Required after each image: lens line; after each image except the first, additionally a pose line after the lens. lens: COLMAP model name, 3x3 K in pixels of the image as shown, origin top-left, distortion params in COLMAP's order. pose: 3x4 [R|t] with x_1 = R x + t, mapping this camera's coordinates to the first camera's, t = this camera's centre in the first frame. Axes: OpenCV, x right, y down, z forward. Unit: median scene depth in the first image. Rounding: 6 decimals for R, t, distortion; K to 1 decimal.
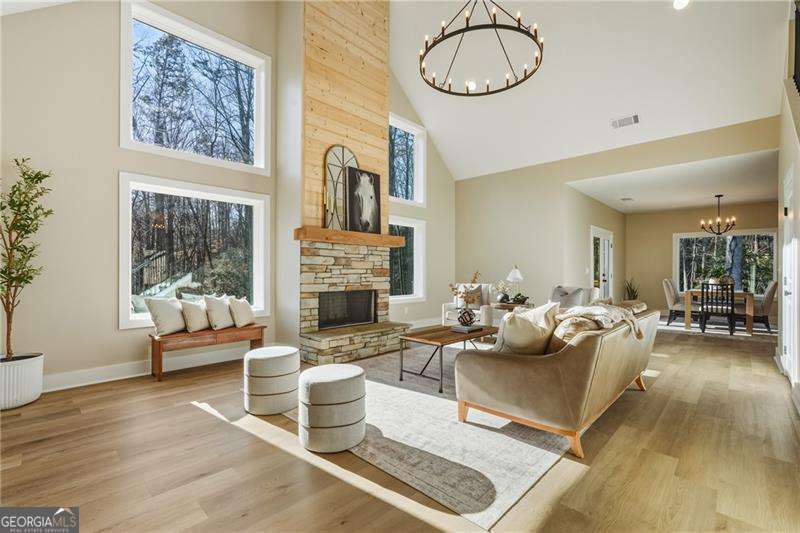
lens RADIAL K [[358.5, 0, 400.3], [0, 358.5, 270.3], [0, 0, 1]] dist [-0.023225, 0.000113]
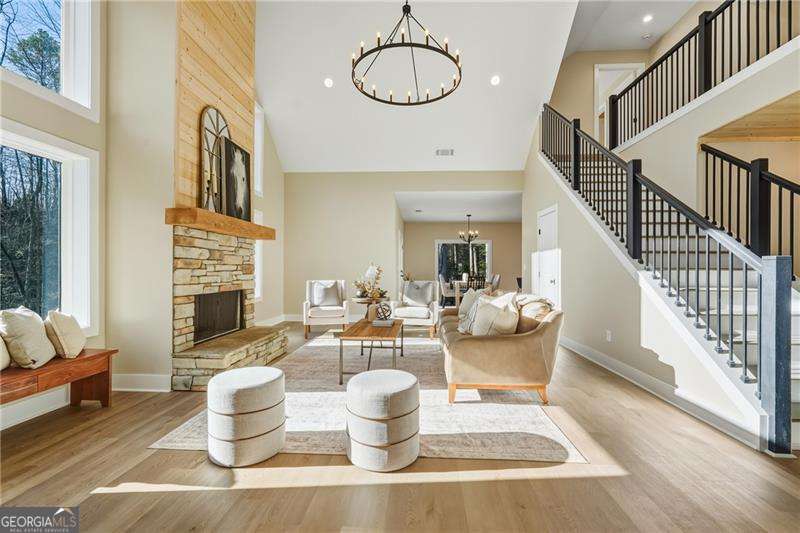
lens RADIAL K [[352.9, 0, 403.4], [0, 352.9, 266.4], [0, 0, 1]] dist [-0.014108, 0.000674]
pose [[0.755318, 0.005318, 0.655337, -0.376256], [-0.004547, 0.999986, -0.002874, 0.000315], [-0.655342, -0.000810, 0.755331, 0.151092]]
